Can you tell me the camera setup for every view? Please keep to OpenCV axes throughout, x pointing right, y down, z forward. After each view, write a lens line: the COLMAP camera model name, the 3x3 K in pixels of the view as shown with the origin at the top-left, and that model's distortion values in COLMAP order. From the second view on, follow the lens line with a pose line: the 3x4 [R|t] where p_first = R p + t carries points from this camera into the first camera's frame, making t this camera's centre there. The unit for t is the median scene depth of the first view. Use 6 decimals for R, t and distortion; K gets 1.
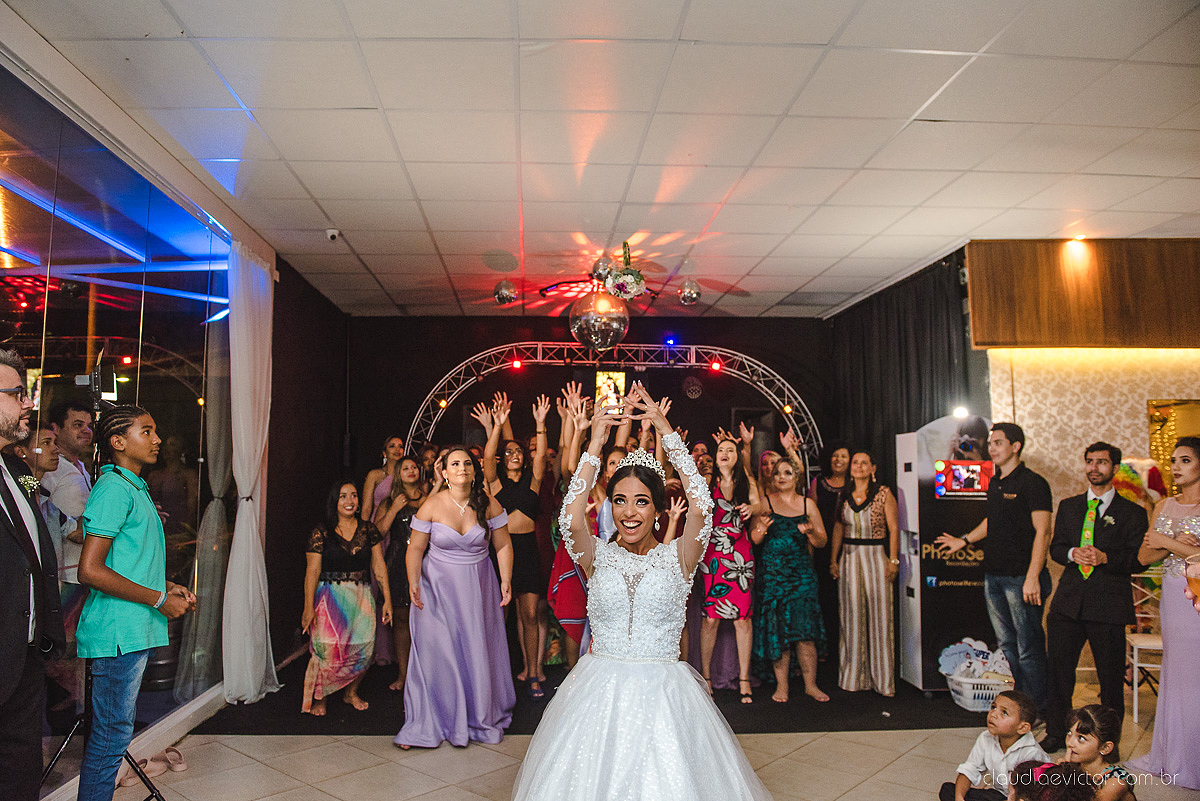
lens RADIAL K [[854.1, 0, 595.2], [0, 854.1, 393.1], [0, 0, 1]] dist [-0.055174, 0.001776]
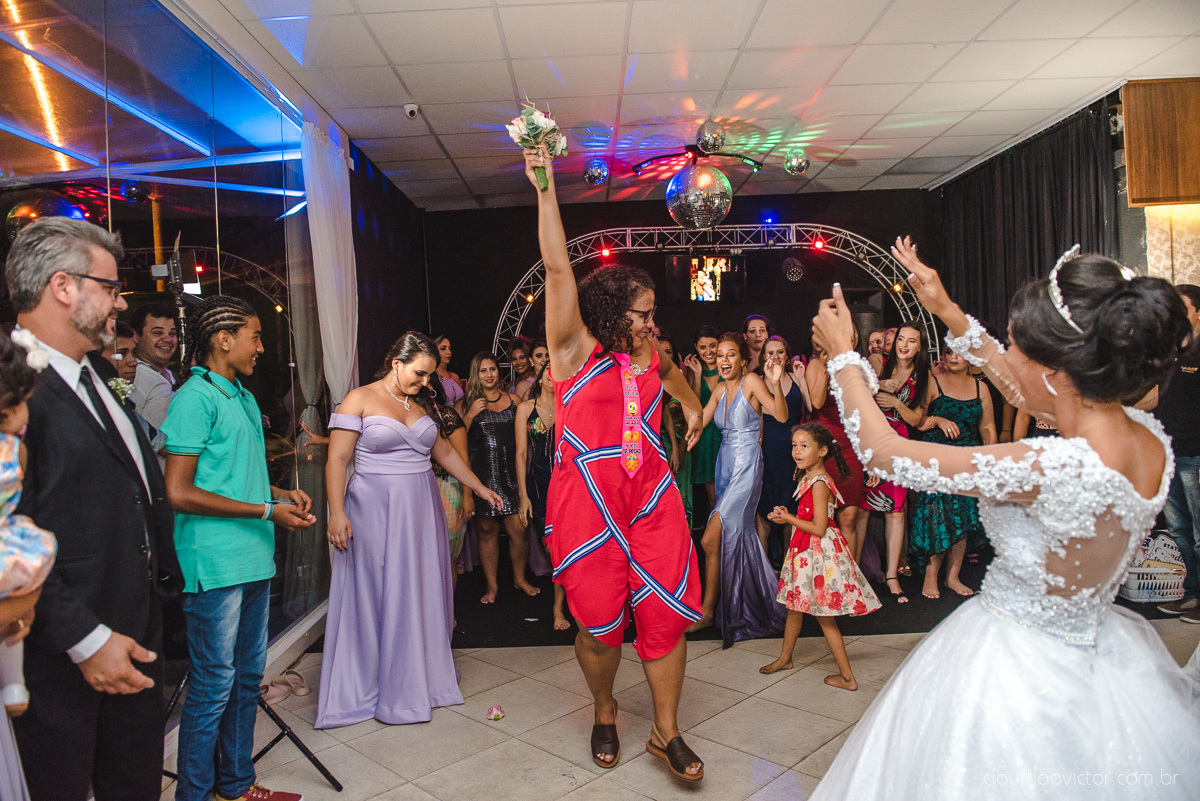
lens RADIAL K [[824.7, 0, 600.0], [0, 824.7, 400.5], [0, 0, 1]] dist [-0.047206, -0.002288]
pose [[0.997729, -0.039538, -0.054528, -0.070958], [0.046065, 0.991192, 0.124160, 0.019100], [0.049138, -0.126390, 0.990763, 0.104706]]
